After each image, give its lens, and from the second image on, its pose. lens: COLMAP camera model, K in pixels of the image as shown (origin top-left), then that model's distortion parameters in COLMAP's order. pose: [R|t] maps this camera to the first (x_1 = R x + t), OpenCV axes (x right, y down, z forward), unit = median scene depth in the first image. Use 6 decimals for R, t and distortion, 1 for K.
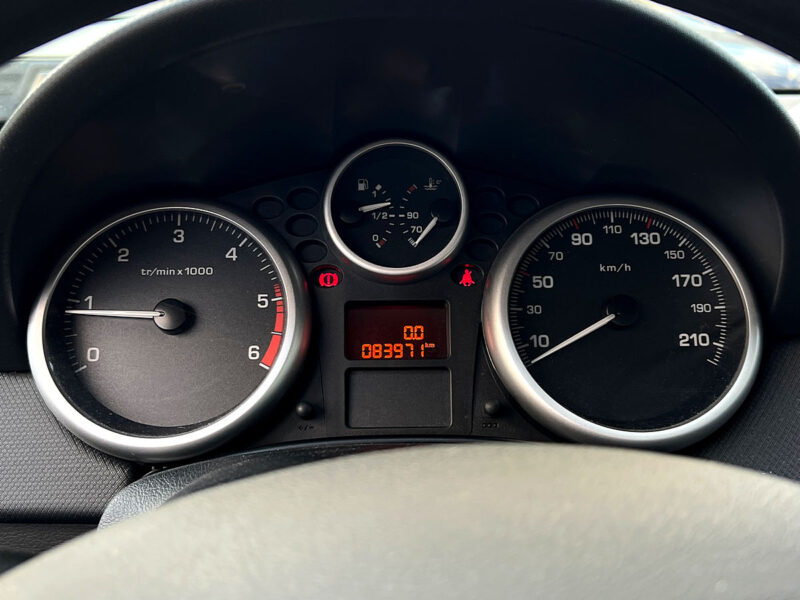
lens RADIAL K [[871.2, 0, 400.0], [0, 871.2, 300.0], [0, 0, 1]] dist [0.073500, -0.006703]
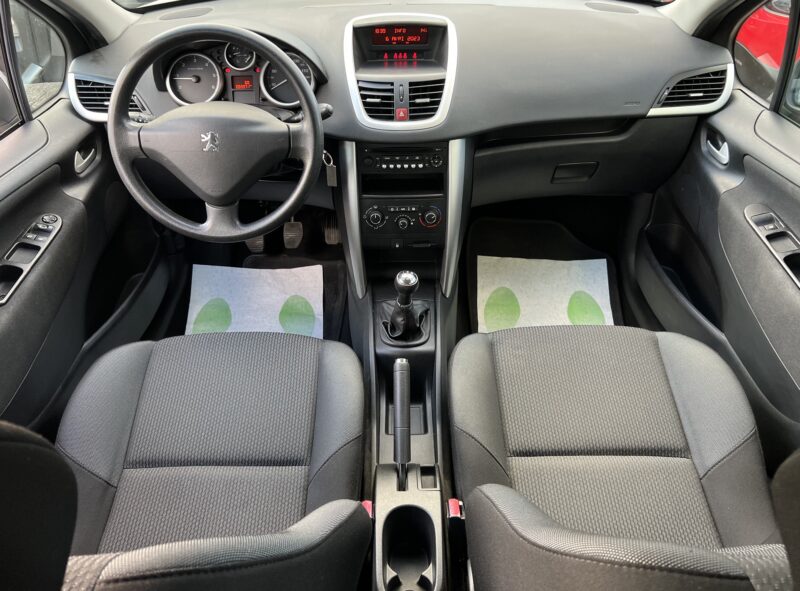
lens RADIAL K [[613.3, 0, 399.8], [0, 613.3, 289.4], [0, 0, 1]] dist [0.074638, -0.114966]
pose [[0.999918, 0.003053, -0.012472, 0.887216], [0.001844, 0.927116, 0.374771, -0.179309], [0.012707, -0.374763, 0.927034, -2.510007]]
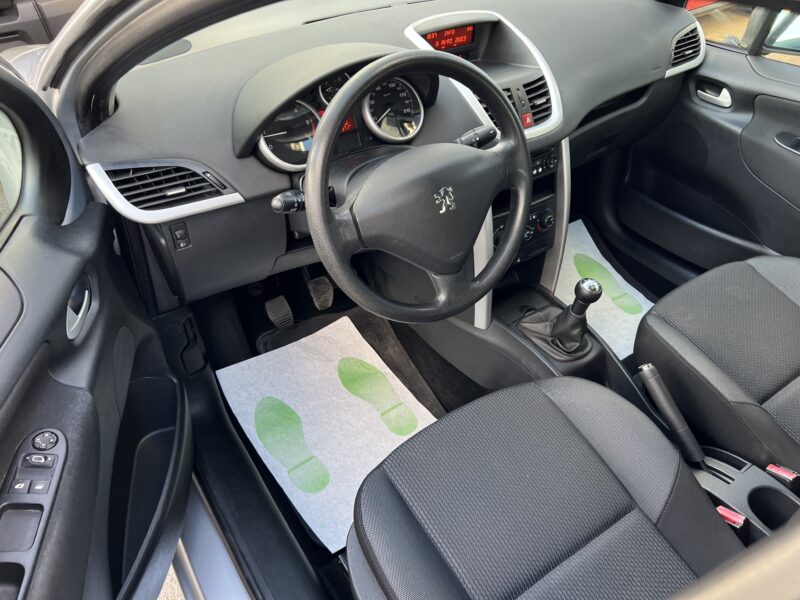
lens RADIAL K [[606.6, 0, 399.8], [0, 606.6, 303.6], [0, 0, 1]] dist [0.038880, -0.039926]
pose [[0.835795, -0.333636, 0.436044, -1.195192], [0.126159, 0.889642, 0.438886, -0.392800], [-0.534351, -0.311808, 0.785649, -1.437586]]
